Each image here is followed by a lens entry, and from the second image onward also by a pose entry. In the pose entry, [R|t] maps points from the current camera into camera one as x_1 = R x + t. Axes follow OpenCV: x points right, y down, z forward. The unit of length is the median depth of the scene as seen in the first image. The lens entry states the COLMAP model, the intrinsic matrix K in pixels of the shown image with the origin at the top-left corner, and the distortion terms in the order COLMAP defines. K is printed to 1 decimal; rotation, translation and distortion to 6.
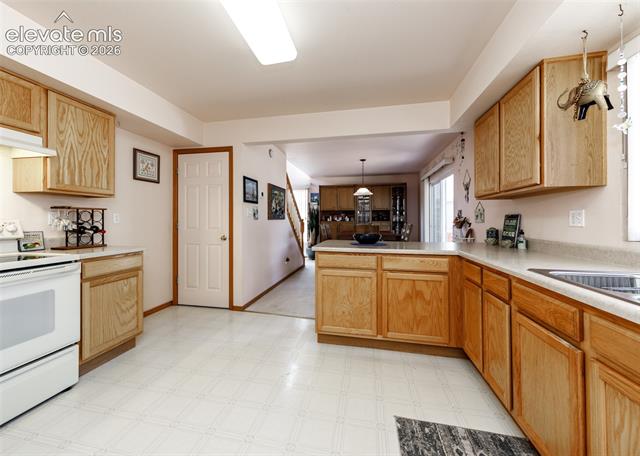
lens RADIAL K [[249.5, 0, 318.9], [0, 249.5, 222.3], [0, 0, 1]] dist [0.001472, -0.000465]
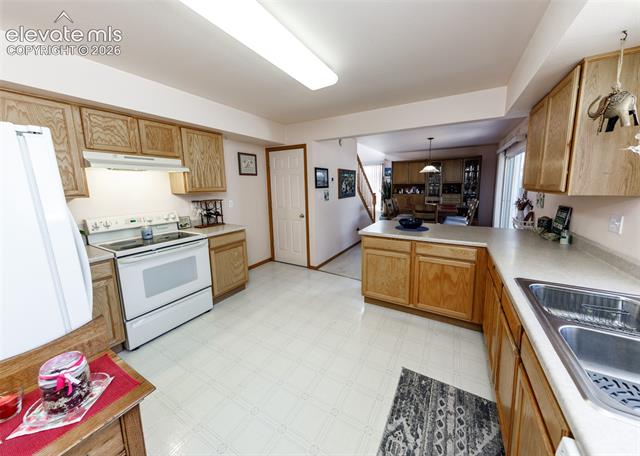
lens RADIAL K [[219.5, 0, 341.3], [0, 219.5, 218.0], [0, 0, 1]] dist [0.003006, -0.000340]
pose [[0.962440, 0.034405, -0.269307, 0.187334], [0.004334, 0.989864, 0.141950, -0.126909], [0.271462, -0.137785, 0.952535, -0.071562]]
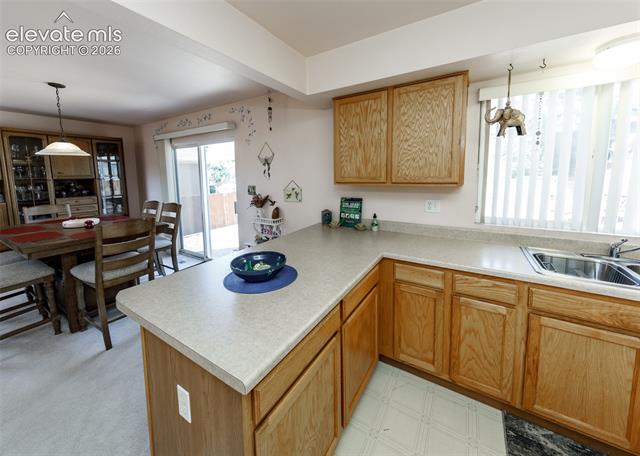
lens RADIAL K [[229.8, 0, 318.4], [0, 229.8, 195.7], [0, 0, 1]] dist [0.001511, -0.000690]
pose [[0.342438, -0.092623, 0.934964, -0.222558], [0.024576, 0.995671, 0.089636, -0.145562], [-0.939219, -0.007717, 0.343232, 0.874517]]
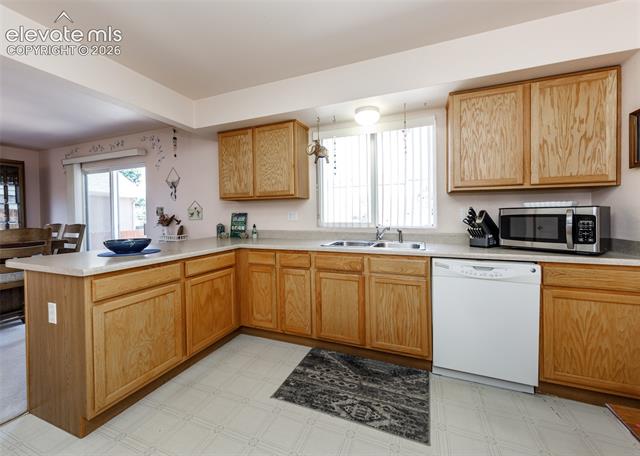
lens RADIAL K [[249.5, 0, 315.1], [0, 249.5, 220.3], [0, 0, 1]] dist [0.001472, -0.000465]
pose [[0.188470, -0.022394, 0.981824, -0.486830], [0.017363, 0.999660, 0.019468, -0.012591], [-0.981925, 0.013379, 0.188795, 0.399653]]
